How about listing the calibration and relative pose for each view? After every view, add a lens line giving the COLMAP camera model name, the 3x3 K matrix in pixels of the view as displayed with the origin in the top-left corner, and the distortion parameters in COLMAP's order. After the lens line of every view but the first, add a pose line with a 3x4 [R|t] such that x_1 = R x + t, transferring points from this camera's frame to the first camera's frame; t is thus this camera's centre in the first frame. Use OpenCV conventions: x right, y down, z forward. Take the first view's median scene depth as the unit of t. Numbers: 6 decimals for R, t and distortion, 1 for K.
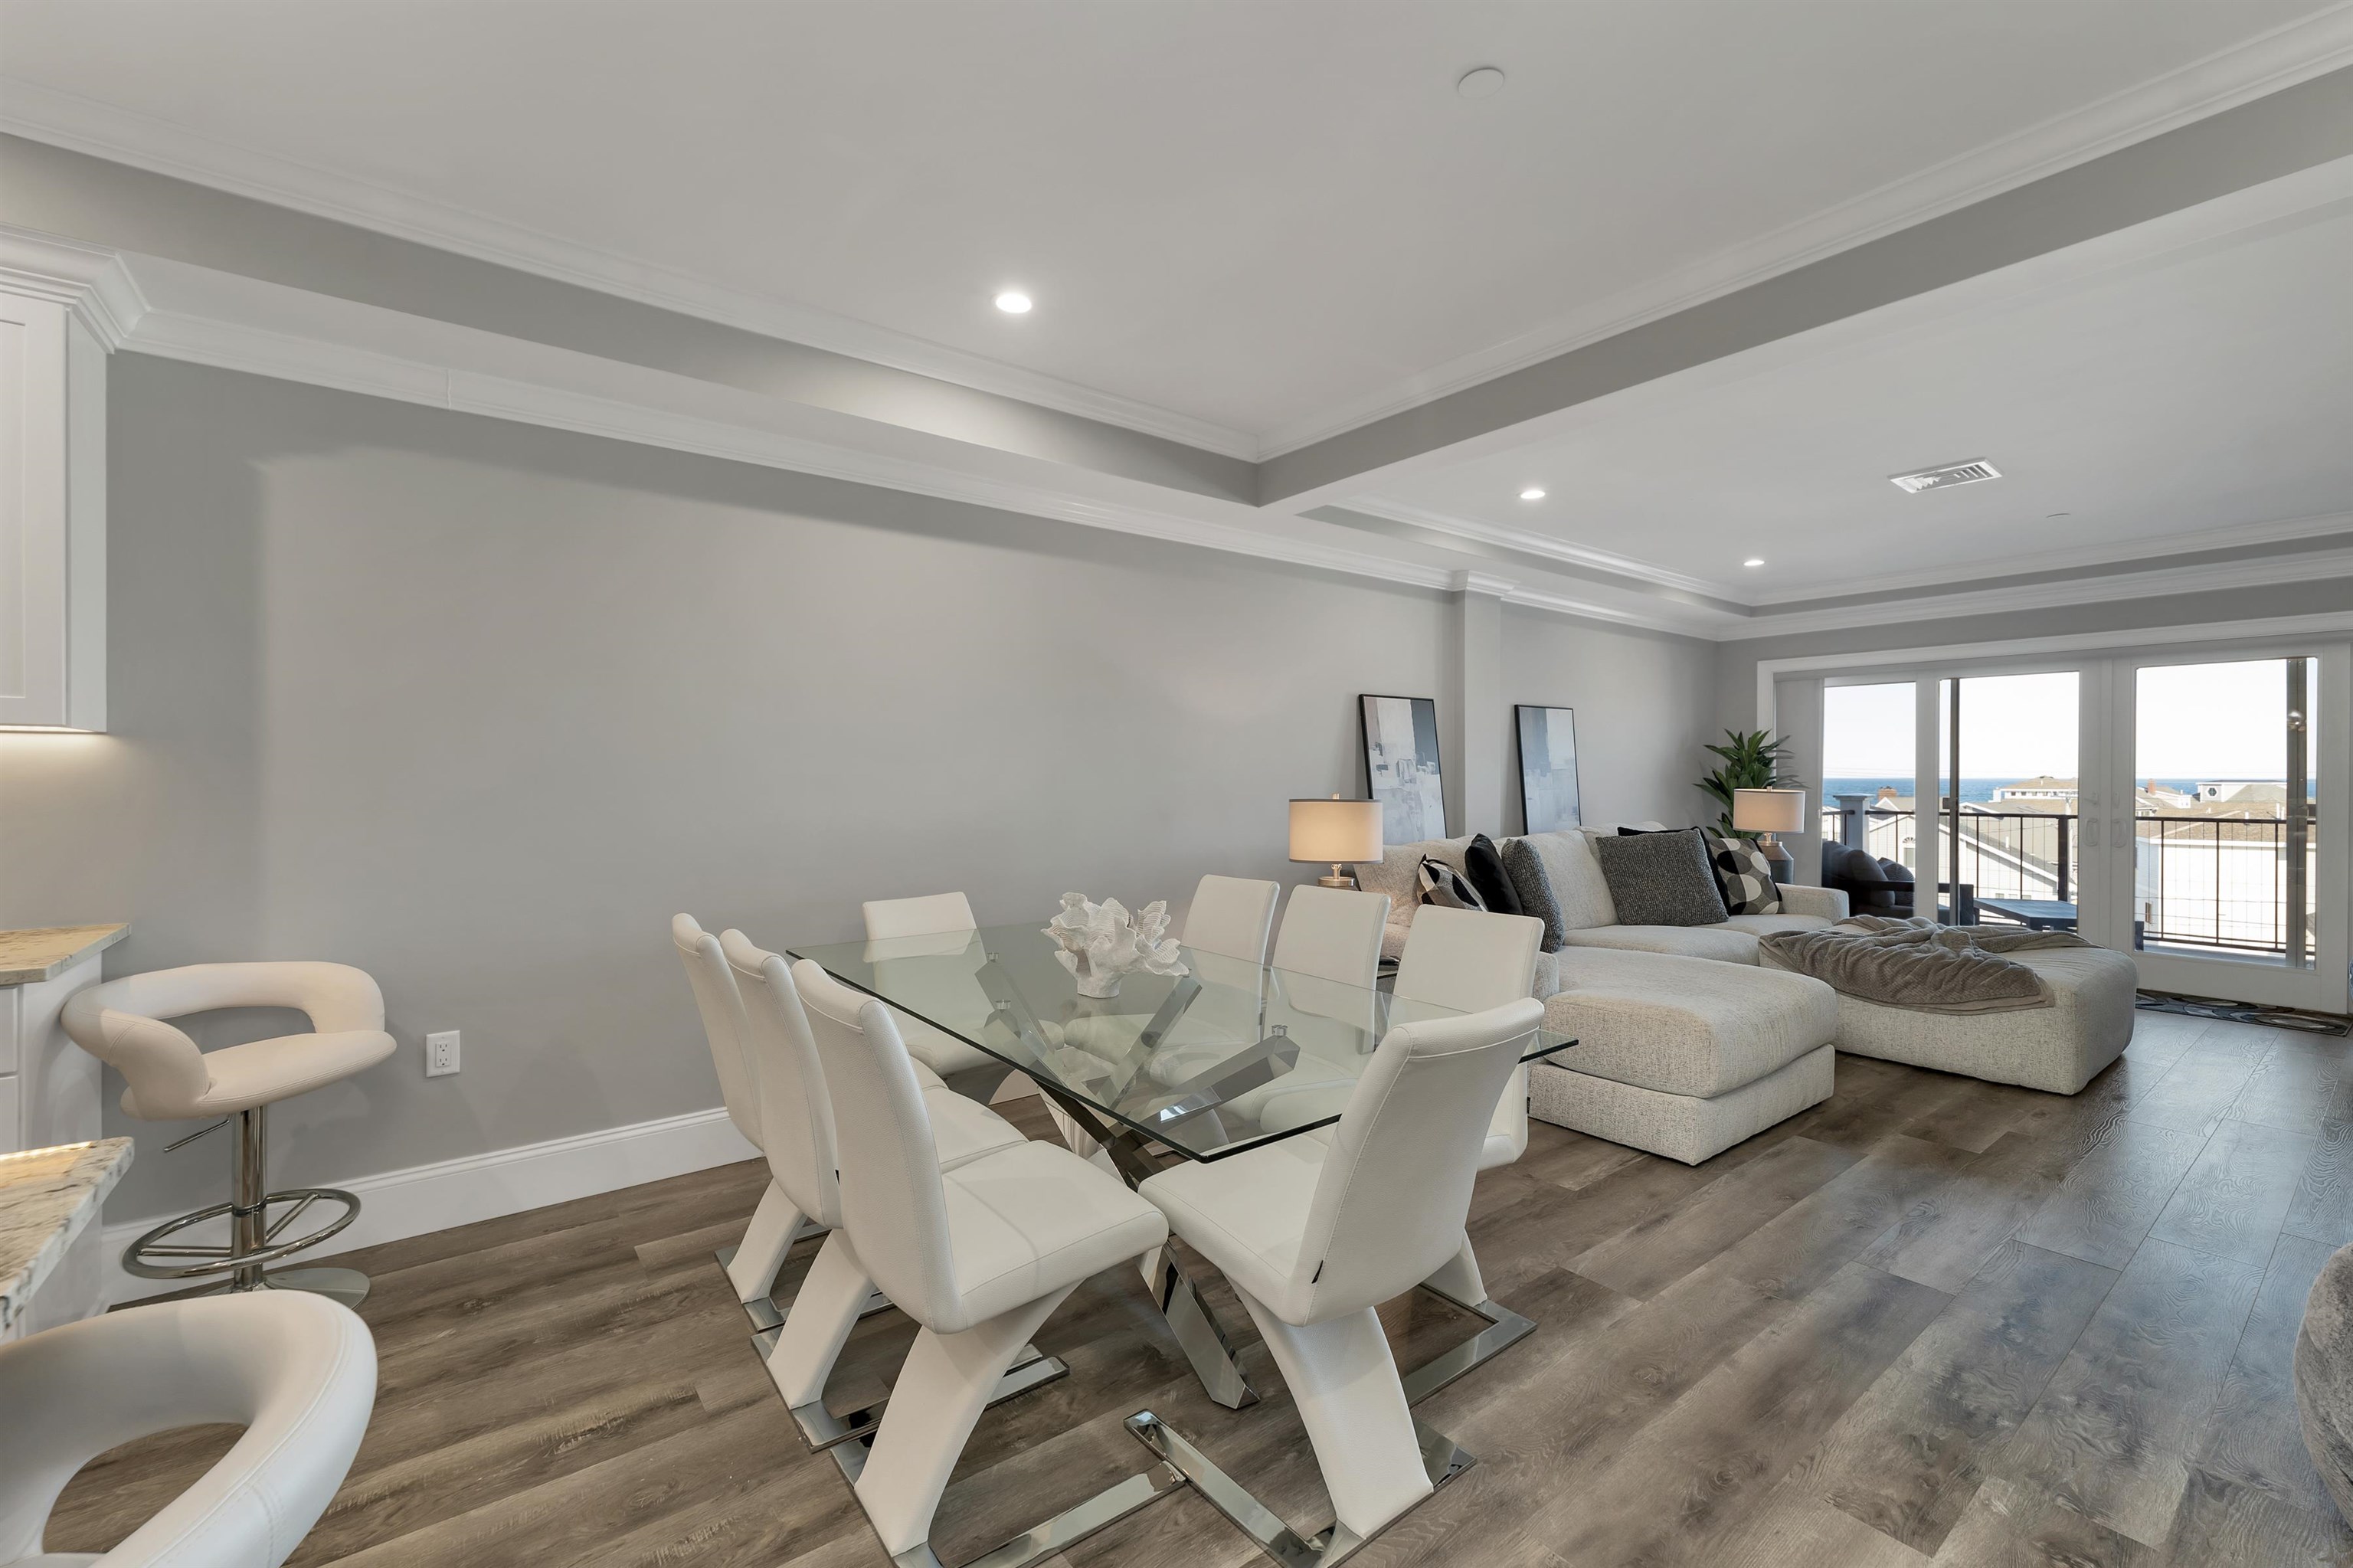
lens RADIAL K [[963.3, 0, 1161.1], [0, 963.3, 780.5], [0, 0, 1]] dist [0.001845, -0.000092]
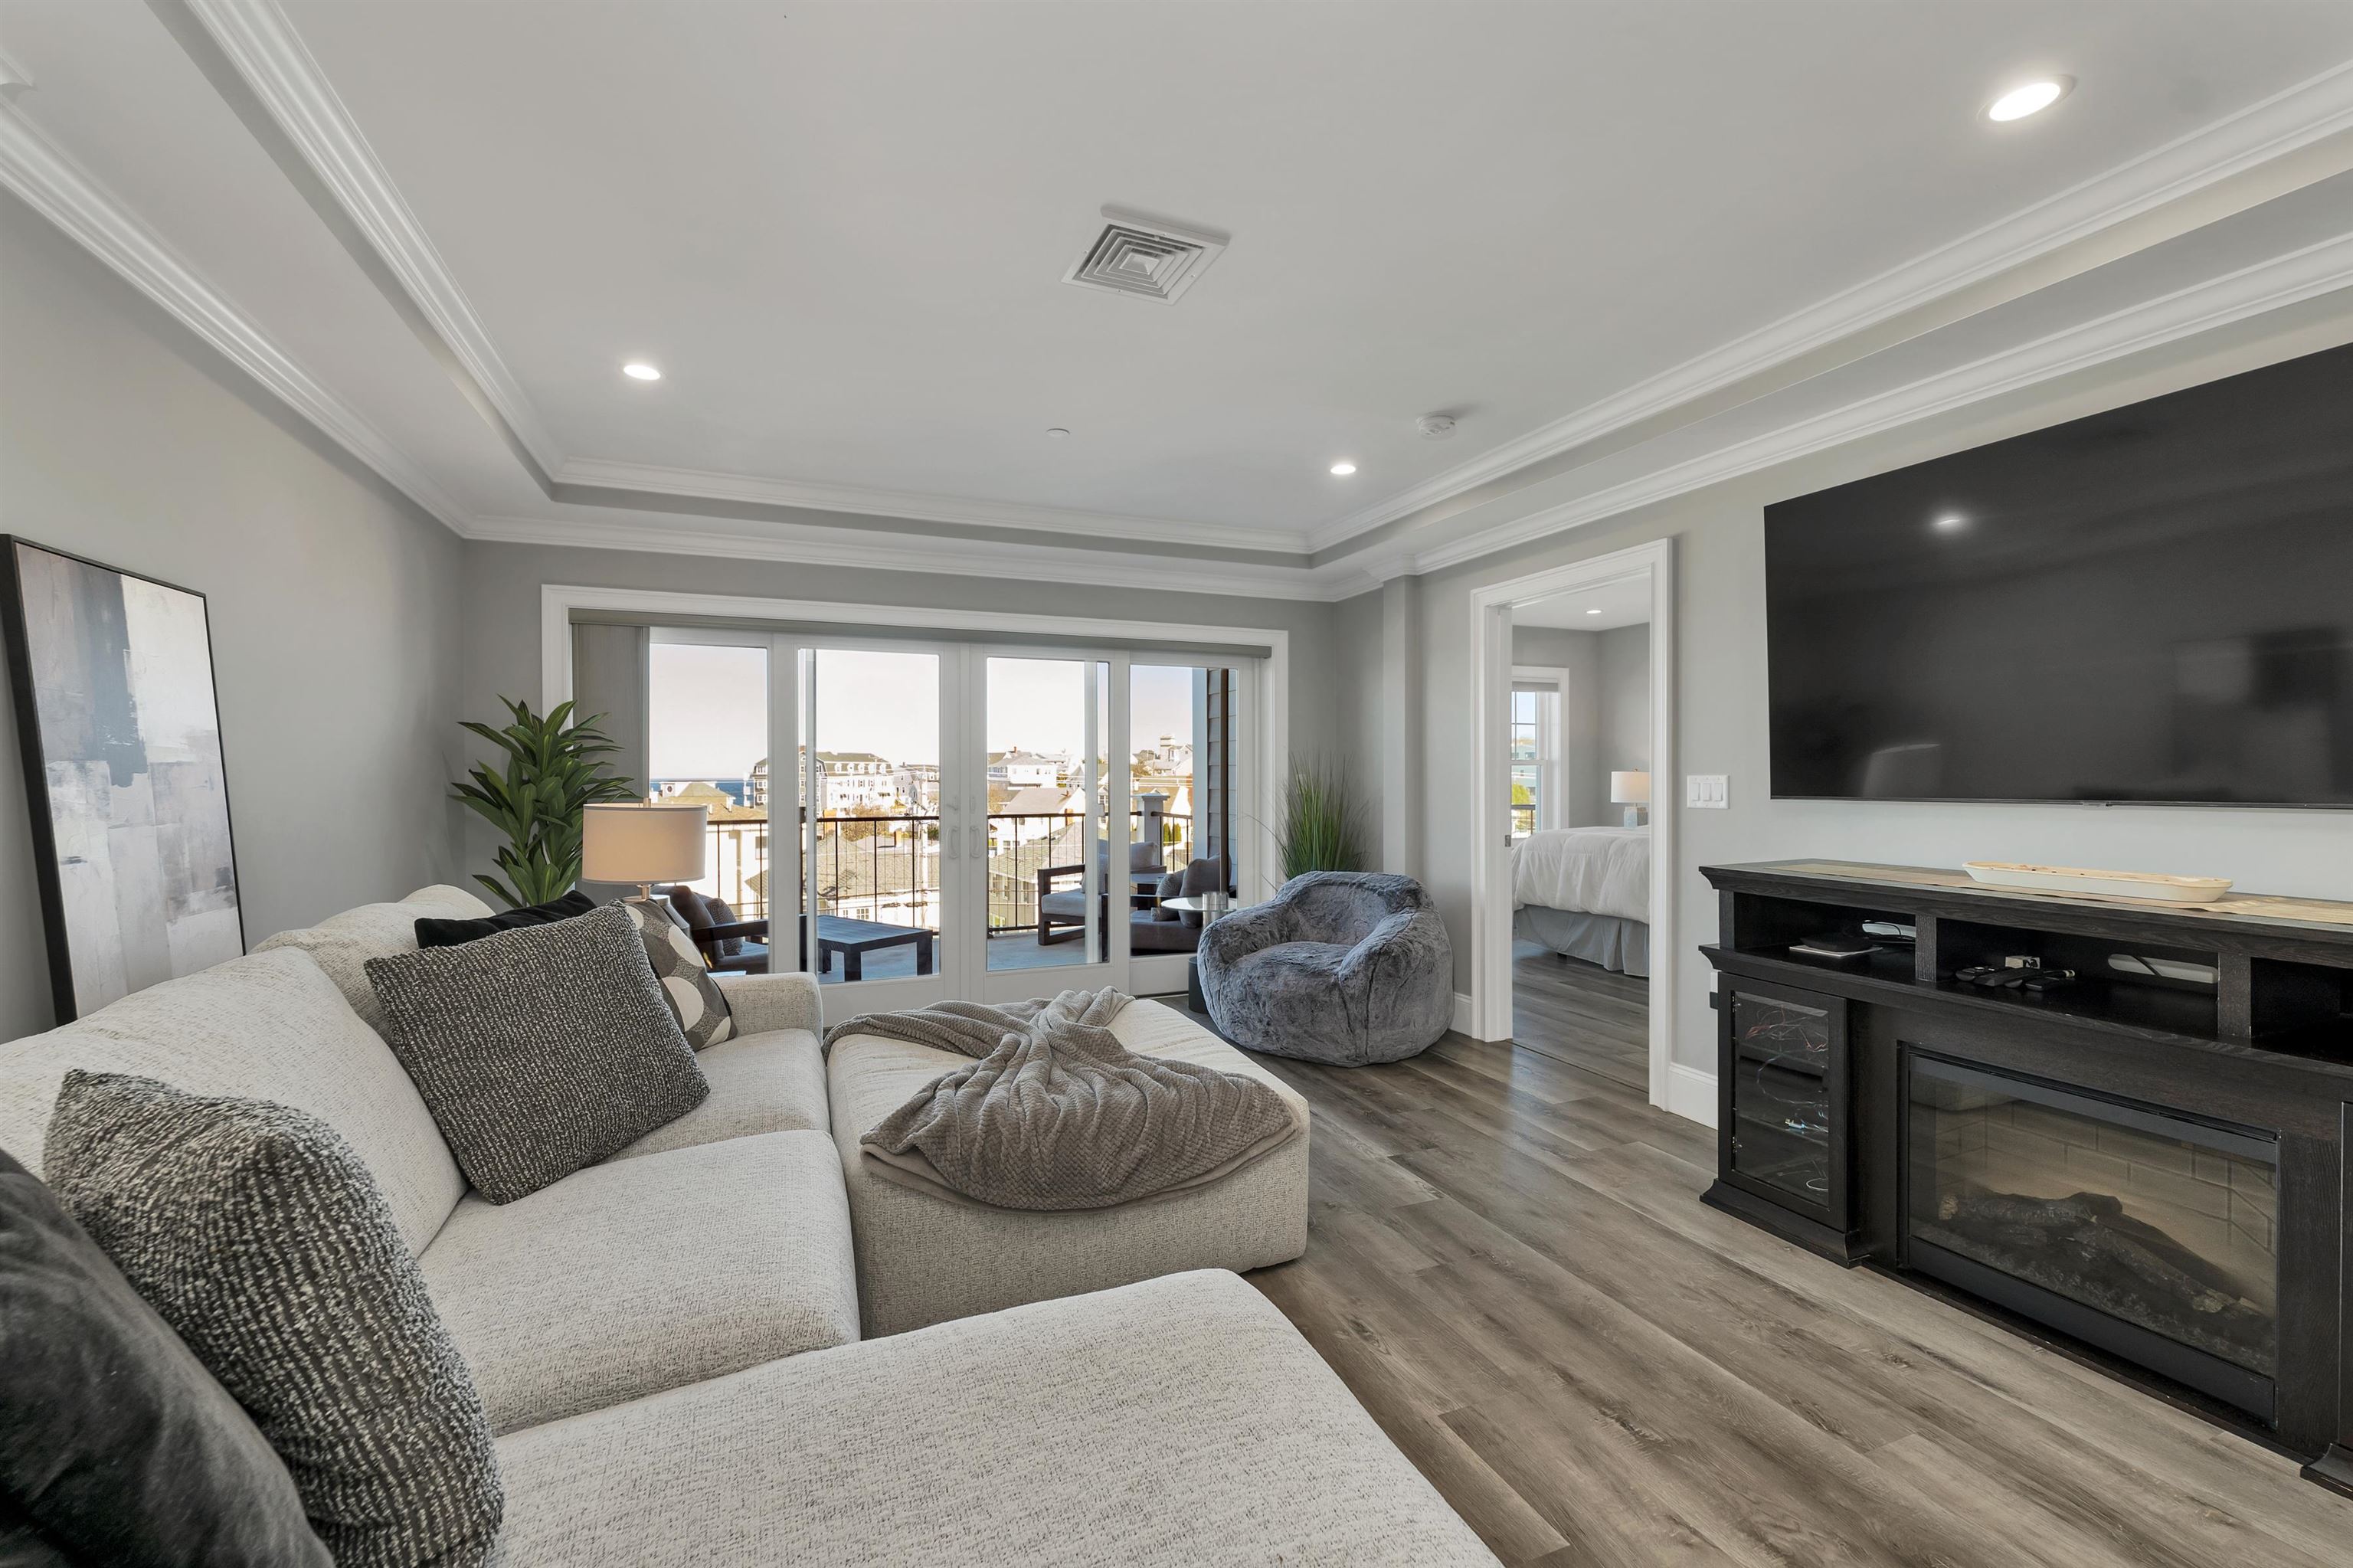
lens RADIAL K [[963.3, 0, 1161.1], [0, 963.3, 780.5], [0, 0, 1]] dist [0.001845, -0.000092]
pose [[0.257979, -0.008213, 0.966116, 0.202278], [0.010583, 0.999928, 0.005674, -0.004364], [-0.966093, 0.008760, 0.258047, 0.667281]]
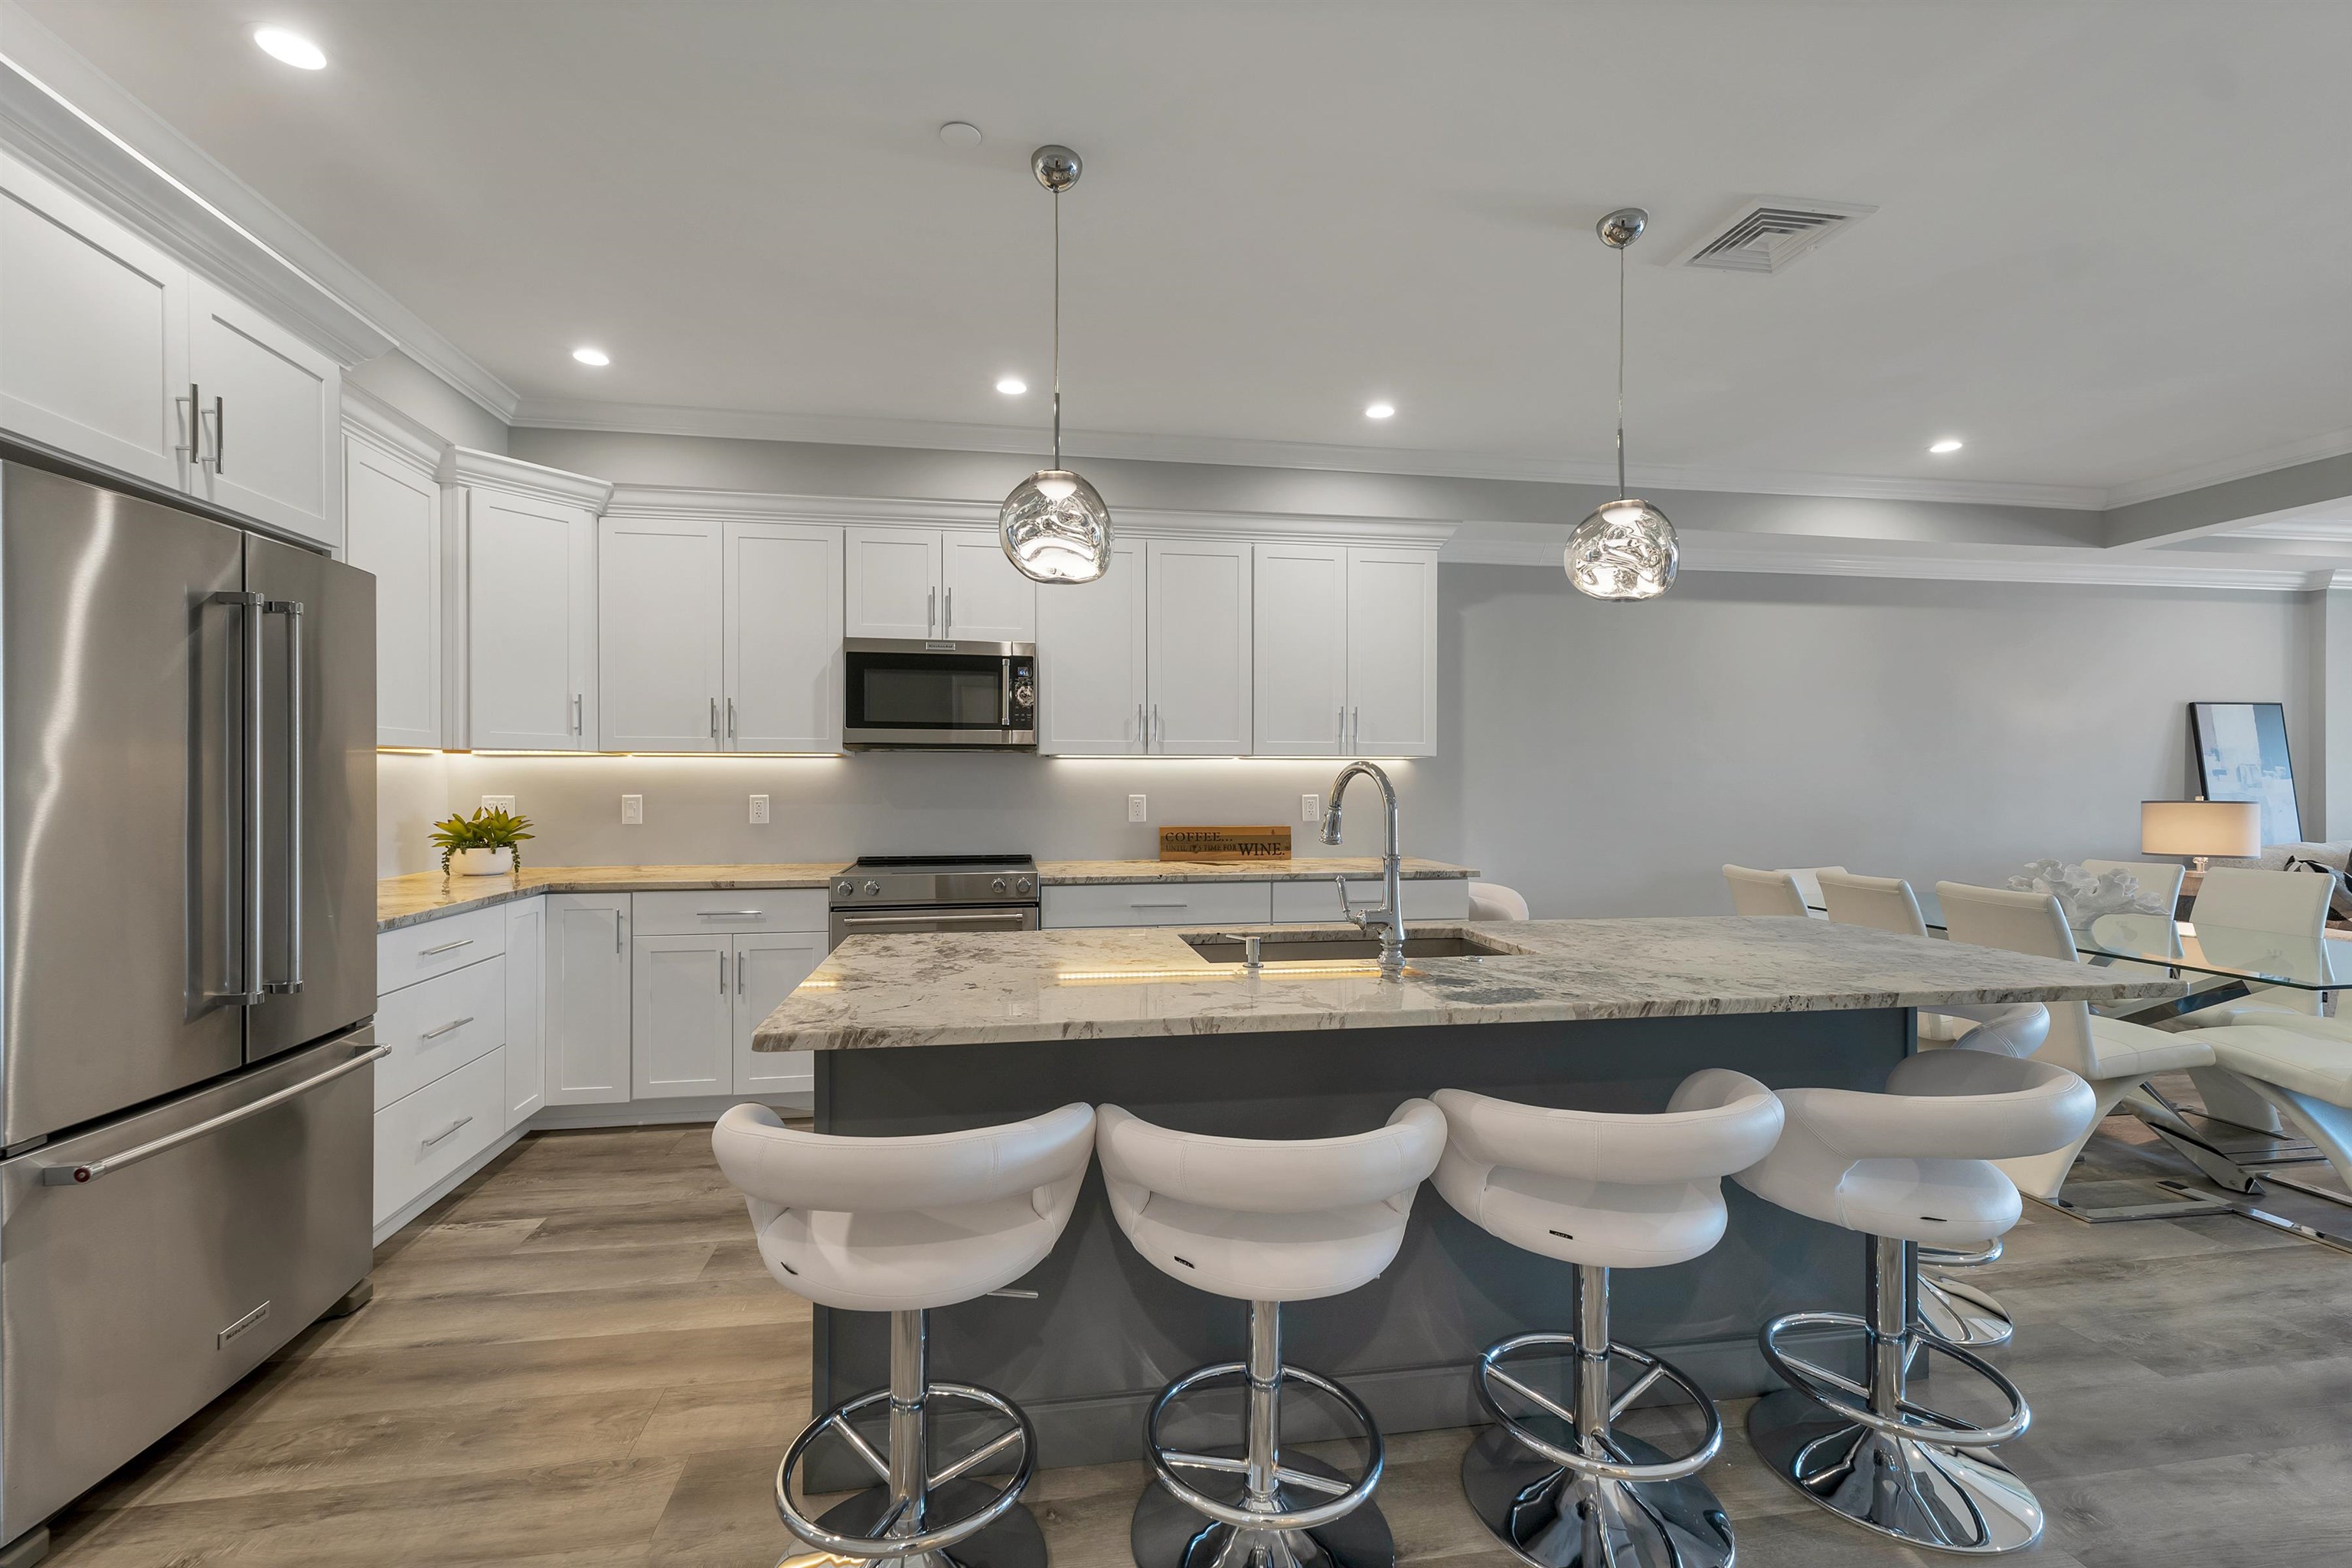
lens RADIAL K [[962.9, 0, 1160.7], [0, 962.9, 780.5], [0, 0, 1]] dist [0.001845, -0.000092]
pose [[0.877319, 0.000320, -0.479908, -0.259493], [-0.001692, 0.999996, -0.002426, -0.000340], [0.479905, 0.002941, 0.877315, -0.434740]]
